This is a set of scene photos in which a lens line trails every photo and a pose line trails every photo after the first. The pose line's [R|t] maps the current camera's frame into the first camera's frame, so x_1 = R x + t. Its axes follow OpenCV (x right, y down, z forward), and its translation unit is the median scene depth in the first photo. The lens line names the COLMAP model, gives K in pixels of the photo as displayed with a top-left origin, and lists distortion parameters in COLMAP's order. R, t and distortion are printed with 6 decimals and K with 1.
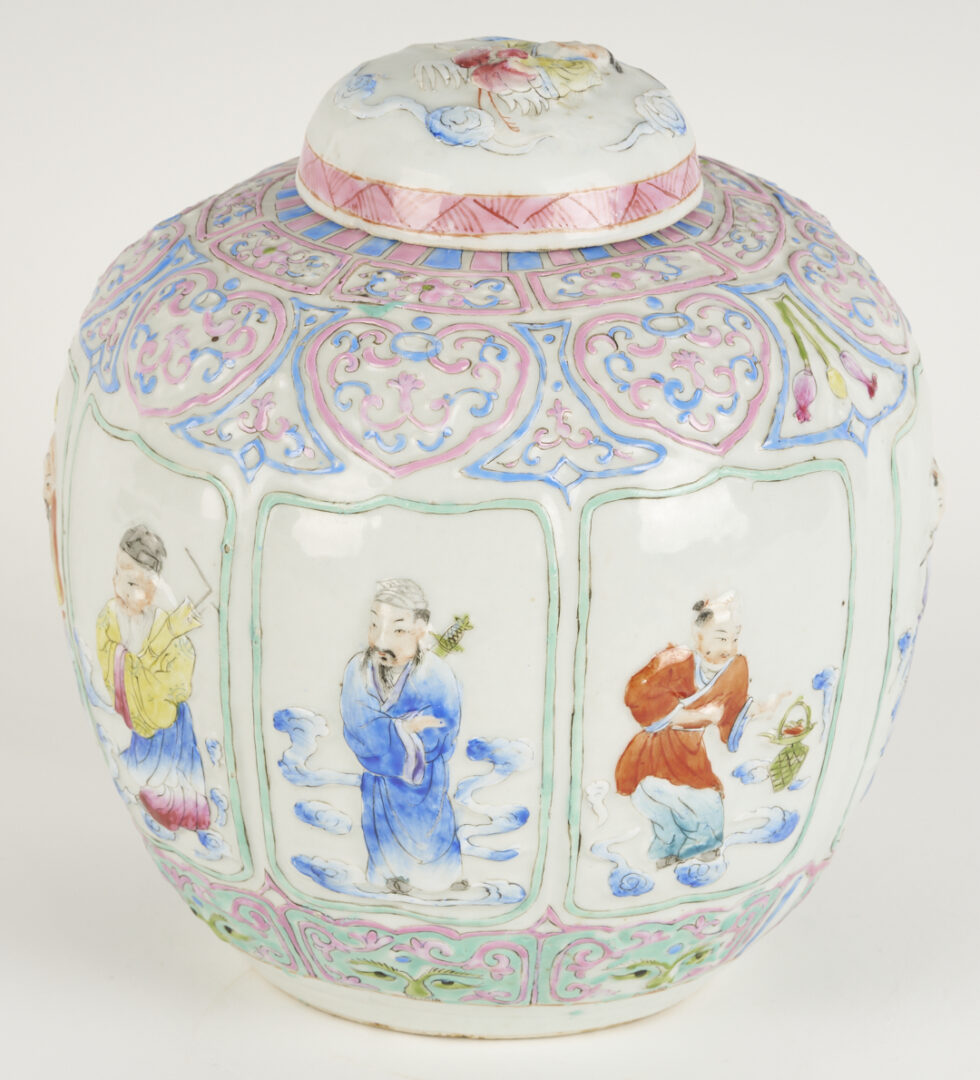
lens RADIAL K [[6053.2, 0, 491.6], [0, 6053.2, 542.3], [0, 0, 1]] dist [-0.070083, 0.000000]
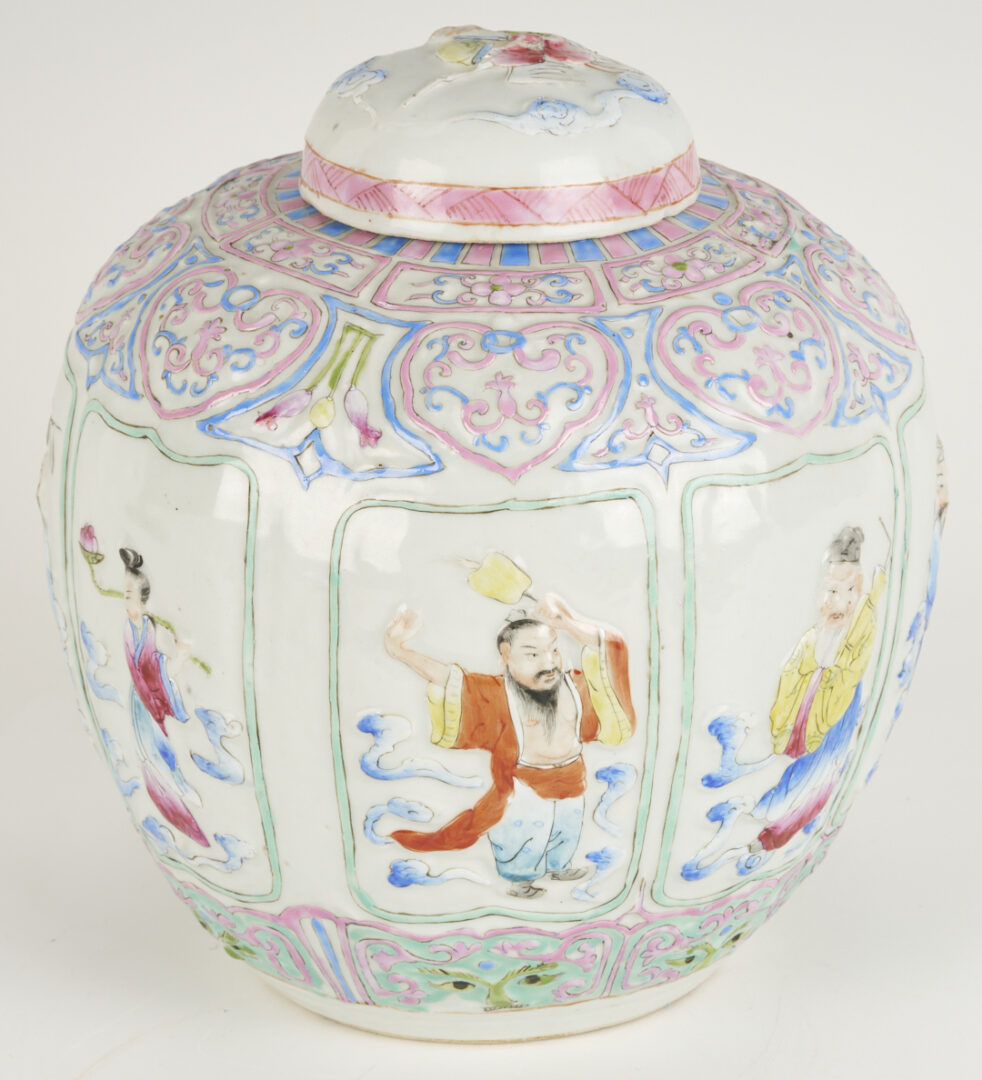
lens RADIAL K [[6053.2, 0, 491.2], [0, 6053.2, 536.9], [0, 0, 1]] dist [-0.070083, 0.000000]
pose [[-0.132022, -0.358558, 0.924125, -0.981283], [0.342378, 0.858413, 0.381975, -0.406345], [-0.930241, 0.366829, 0.009433, 1.052747]]
